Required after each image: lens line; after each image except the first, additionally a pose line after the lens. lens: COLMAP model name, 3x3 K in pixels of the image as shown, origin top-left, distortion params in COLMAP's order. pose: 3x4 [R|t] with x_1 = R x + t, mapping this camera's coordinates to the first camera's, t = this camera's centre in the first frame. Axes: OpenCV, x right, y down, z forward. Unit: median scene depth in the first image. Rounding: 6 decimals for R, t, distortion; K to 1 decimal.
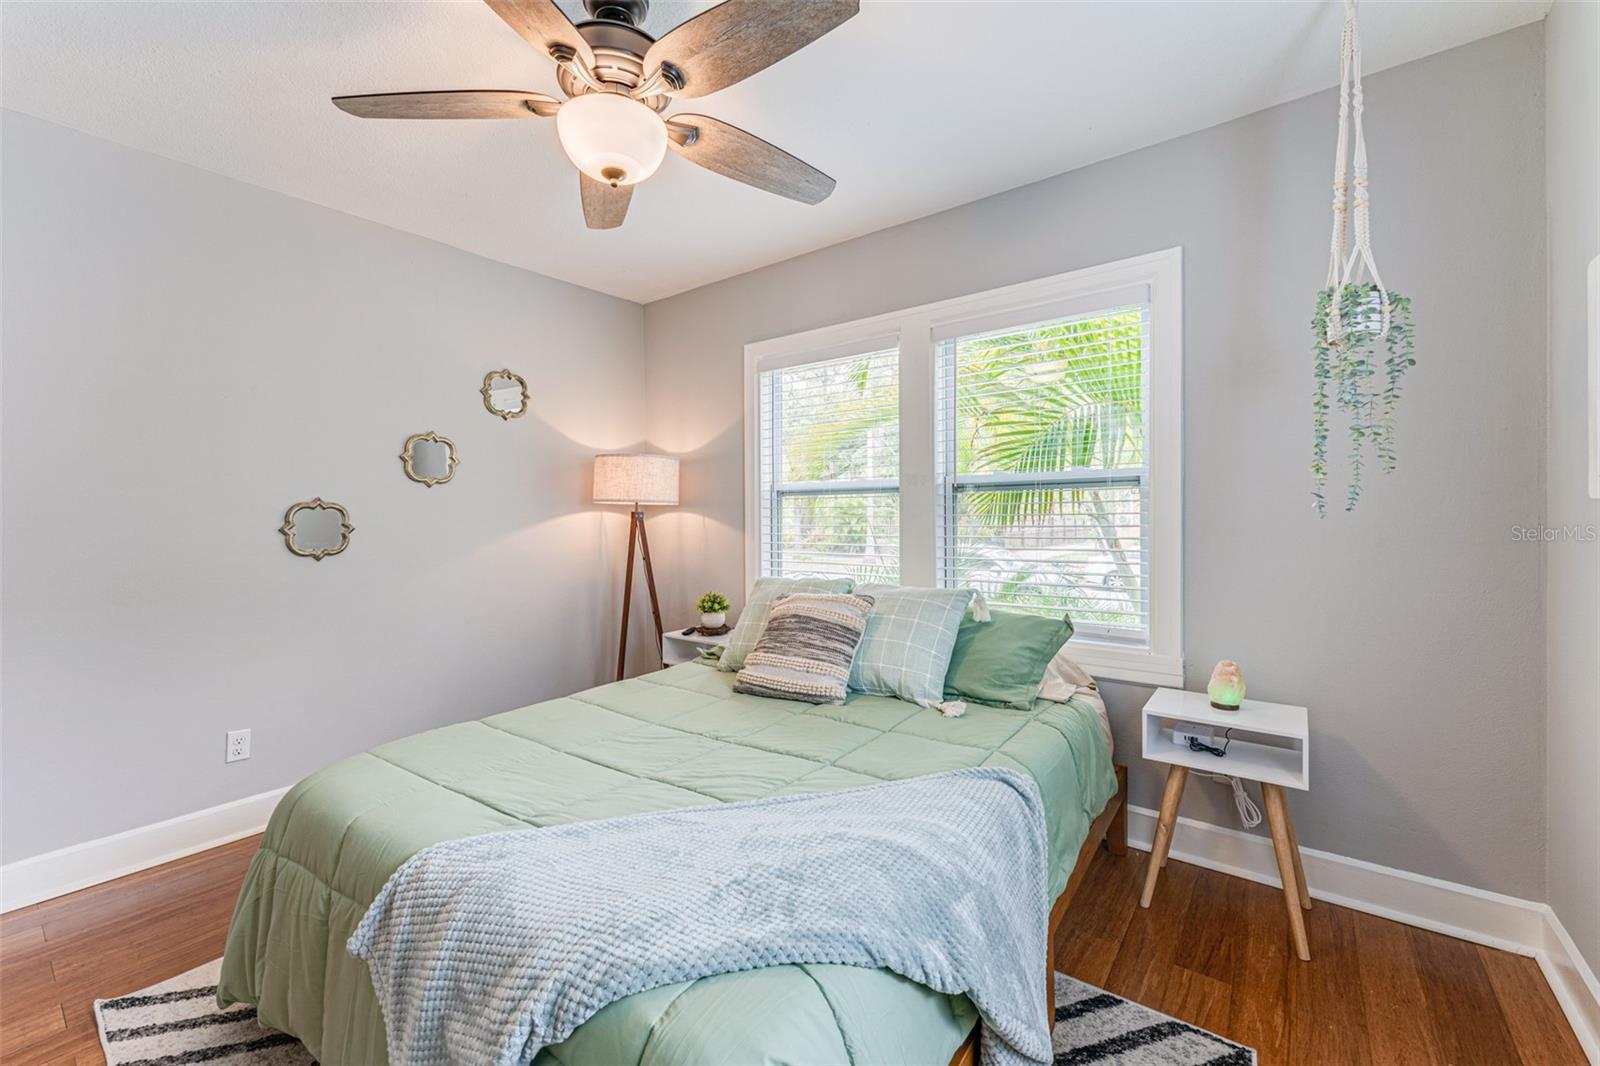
lens RADIAL K [[672.5, 0, 794.4], [0, 672.5, 520.7], [0, 0, 1]] dist [0.001247, 0.000176]
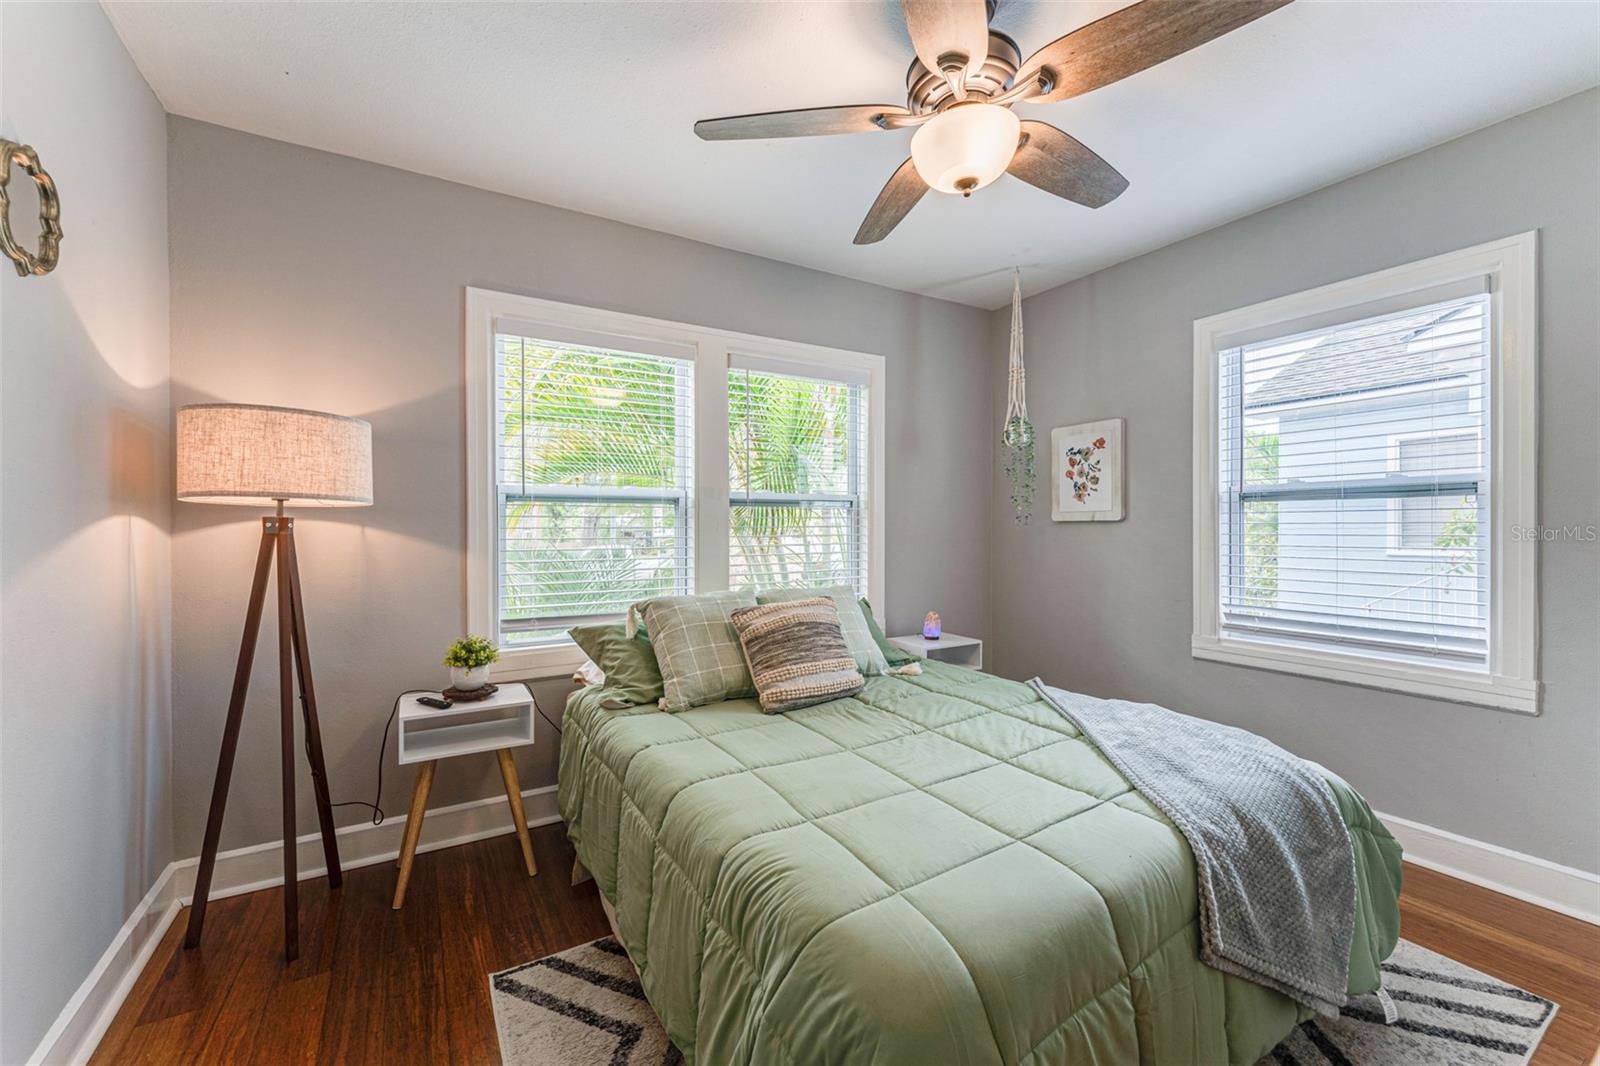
lens RADIAL K [[646.6, 0, 794.7], [0, 646.6, 528.0], [0, 0, 1]] dist [-0.000665, -0.000119]
pose [[0.334910, -0.001928, 0.942248, -0.600441], [-0.004455, 0.999983, 0.003629, -0.009381], [-0.942240, -0.005414, 0.334896, 0.441977]]
